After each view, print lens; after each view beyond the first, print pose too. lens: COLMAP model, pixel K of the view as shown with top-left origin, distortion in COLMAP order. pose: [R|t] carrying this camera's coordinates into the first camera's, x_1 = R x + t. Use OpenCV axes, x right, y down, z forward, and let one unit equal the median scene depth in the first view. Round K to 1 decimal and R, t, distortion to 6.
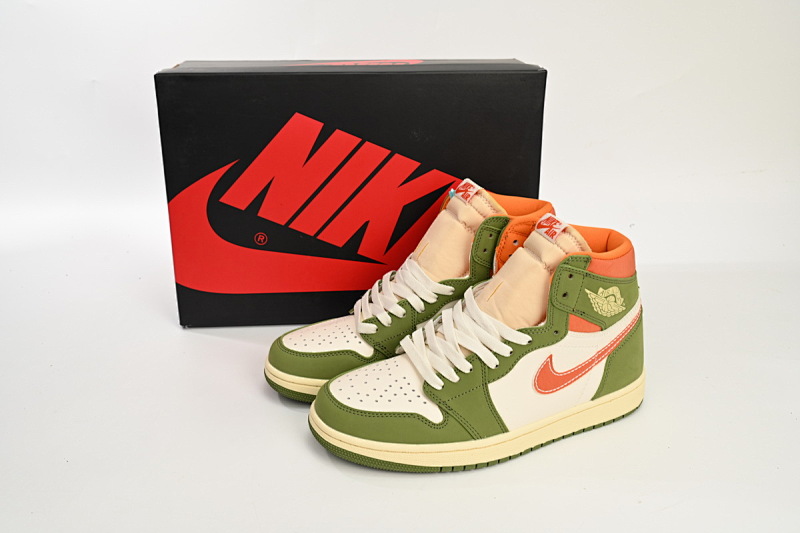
lens RADIAL K [[866.8, 0, 400.3], [0, 866.8, 260.9], [0, 0, 1]] dist [0.066191, 0.000000]
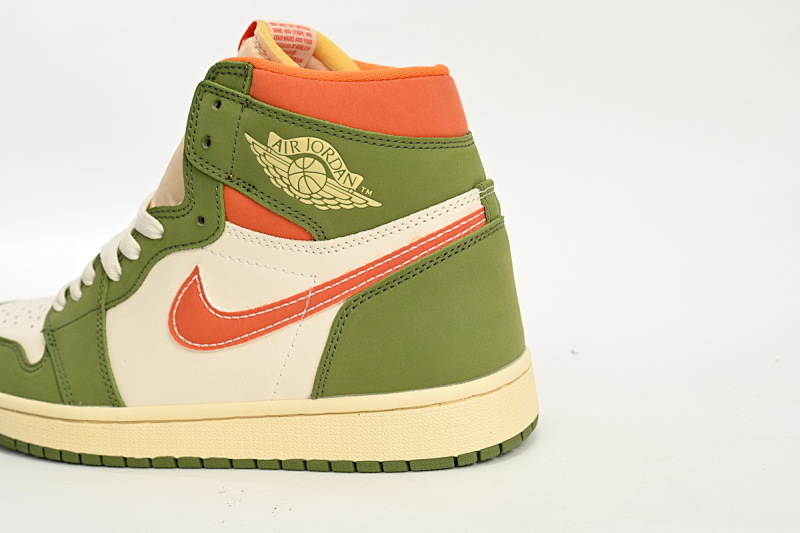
lens RADIAL K [[1063.0, 0, 400.2], [0, 1063.0, 268.3], [0, 0, 1]] dist [0.000793, 0.000000]
pose [[0.726828, 0.053163, -0.684759, 0.688550], [-0.192124, 0.972936, -0.128391, 0.166372], [0.659401, 0.224877, 0.717371, 0.635486]]
